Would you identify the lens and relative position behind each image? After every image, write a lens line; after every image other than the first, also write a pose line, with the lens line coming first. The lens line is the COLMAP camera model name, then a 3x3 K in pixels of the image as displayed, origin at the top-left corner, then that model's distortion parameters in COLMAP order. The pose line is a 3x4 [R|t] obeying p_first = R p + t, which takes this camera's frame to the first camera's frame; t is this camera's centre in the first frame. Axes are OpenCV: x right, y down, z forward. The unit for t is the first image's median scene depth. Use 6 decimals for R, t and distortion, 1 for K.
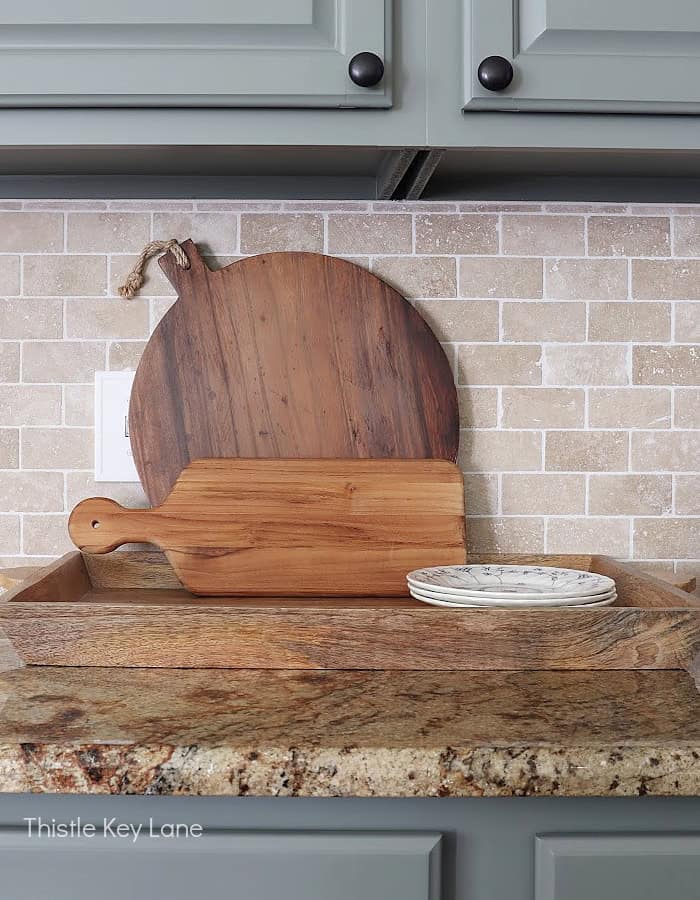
lens RADIAL K [[1172.8, 0, 349.6], [0, 1172.8, 398.1], [0, 0, 1]] dist [-0.115938, 0.108505]
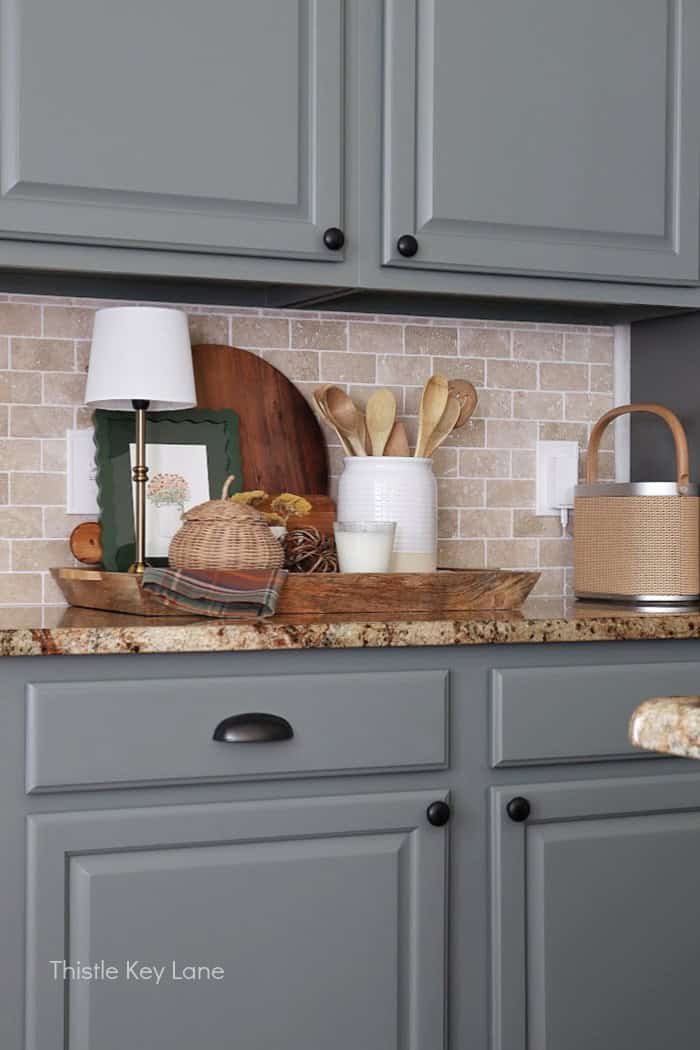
lens RADIAL K [[1901.3, 0, 350.0], [0, 1901.3, 525.0], [0, 0, 1]] dist [-0.018049, 0.013294]
pose [[0.907324, -0.002634, 0.420424, -1.117920], [-0.001234, 0.999959, 0.008928, 0.087520], [-0.420430, -0.008619, 0.907284, -1.438986]]
